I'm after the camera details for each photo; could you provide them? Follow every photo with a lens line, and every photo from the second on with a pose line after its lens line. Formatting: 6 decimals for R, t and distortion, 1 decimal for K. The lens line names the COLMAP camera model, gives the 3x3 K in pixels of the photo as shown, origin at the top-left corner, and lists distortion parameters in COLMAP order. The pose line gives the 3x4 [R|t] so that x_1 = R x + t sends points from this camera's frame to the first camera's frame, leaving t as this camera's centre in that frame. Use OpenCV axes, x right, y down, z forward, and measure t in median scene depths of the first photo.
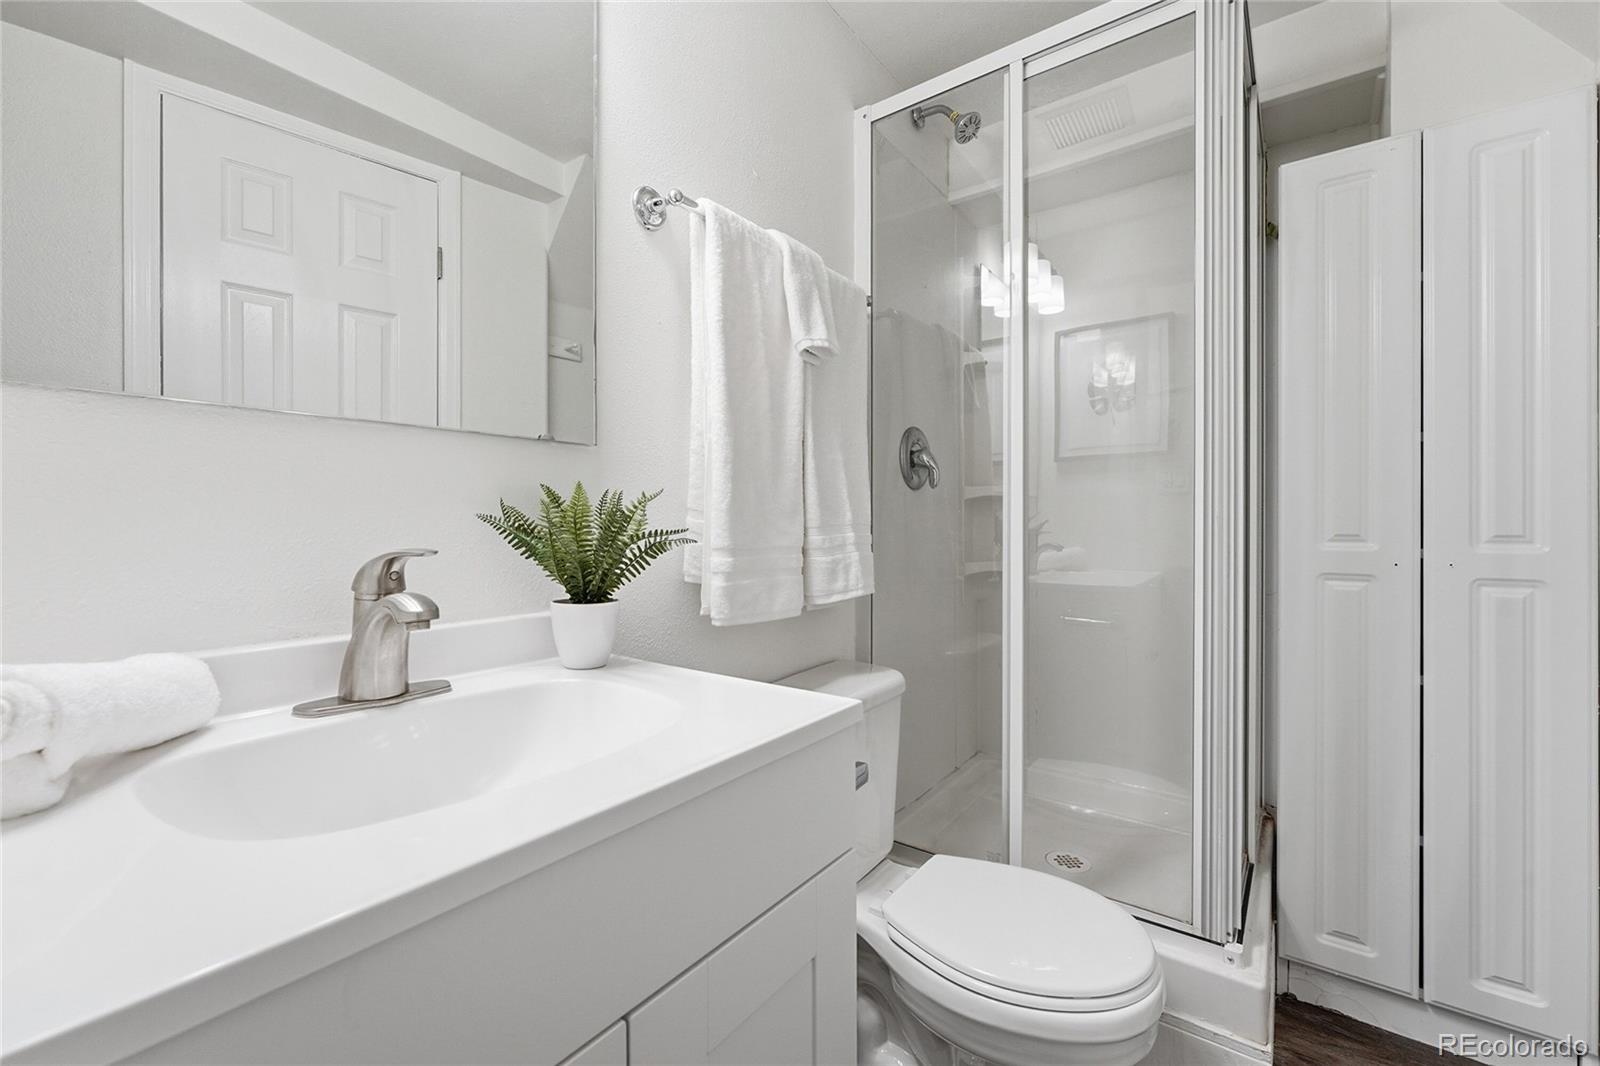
lens RADIAL K [[643.0, 0, 806.2], [0, 643.0, 525.4], [0, 0, 1]] dist [-0.006383, 0.001560]
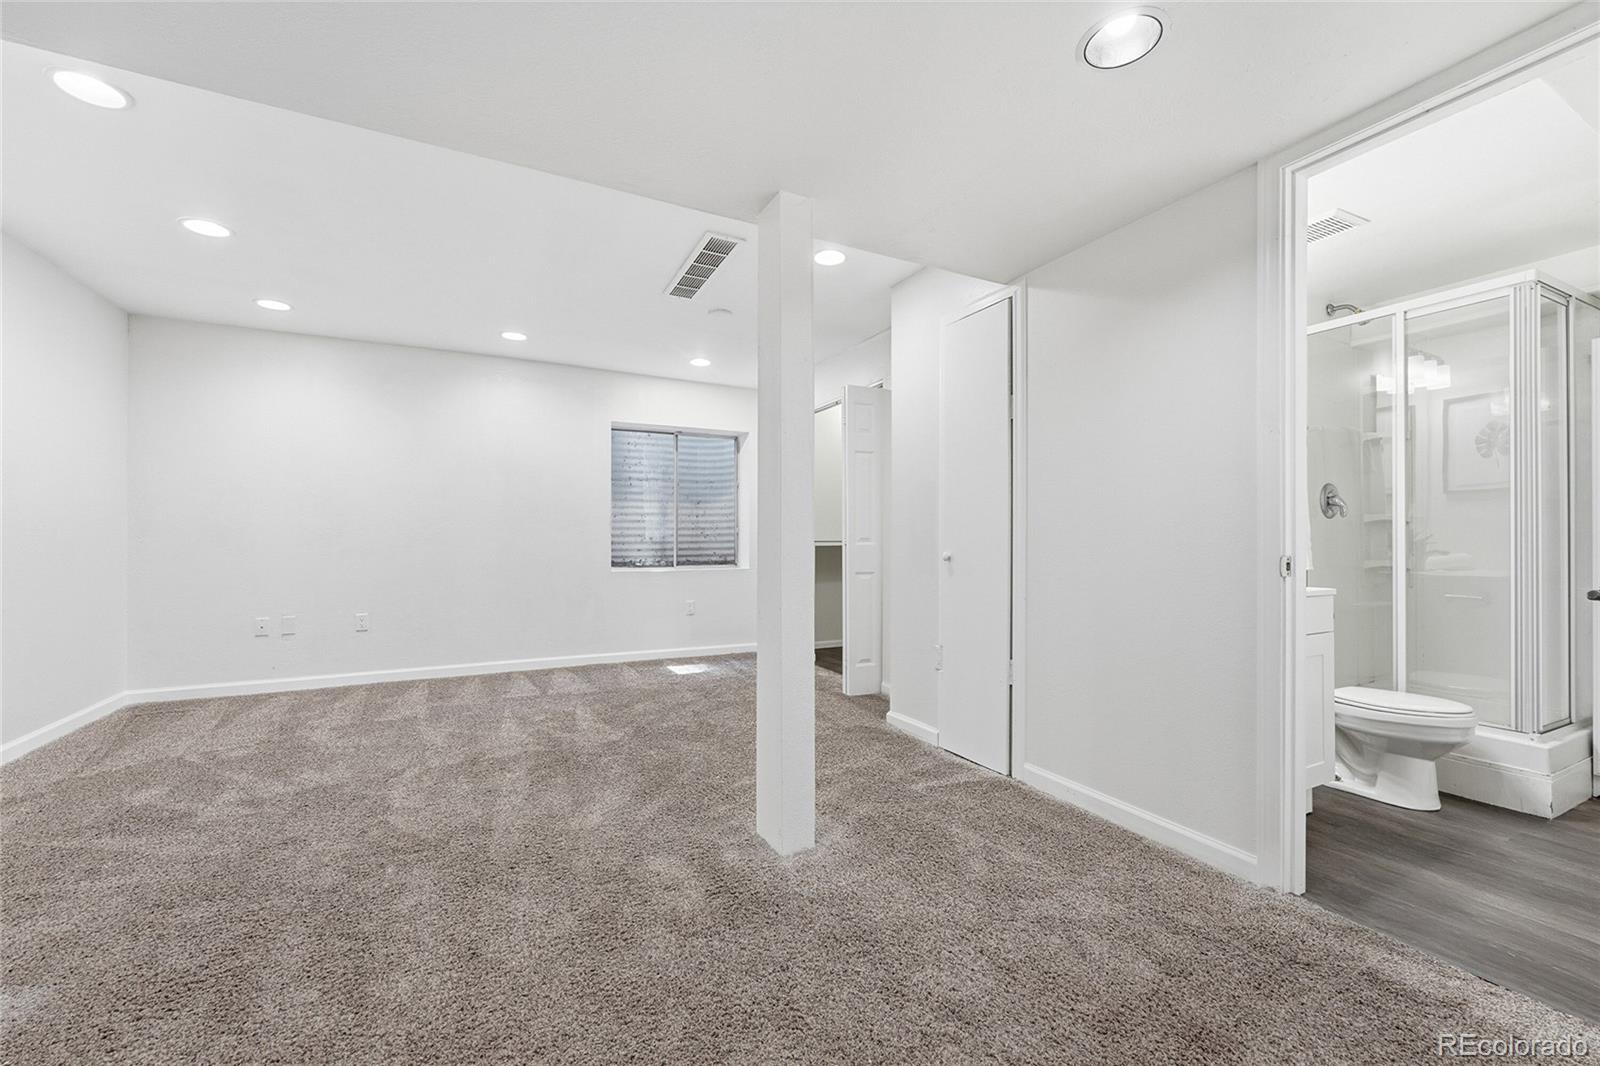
lens RADIAL K [[643.0, 0, 787.1], [0, 643.0, 536.8], [0, 0, 1]] dist [-0.006383, 0.001560]
pose [[0.890045, 0.000980, -0.455871, -0.360985], [-0.004872, 0.999961, -0.007363, 0.018440], [0.455846, 0.008774, 0.890015, -1.277875]]
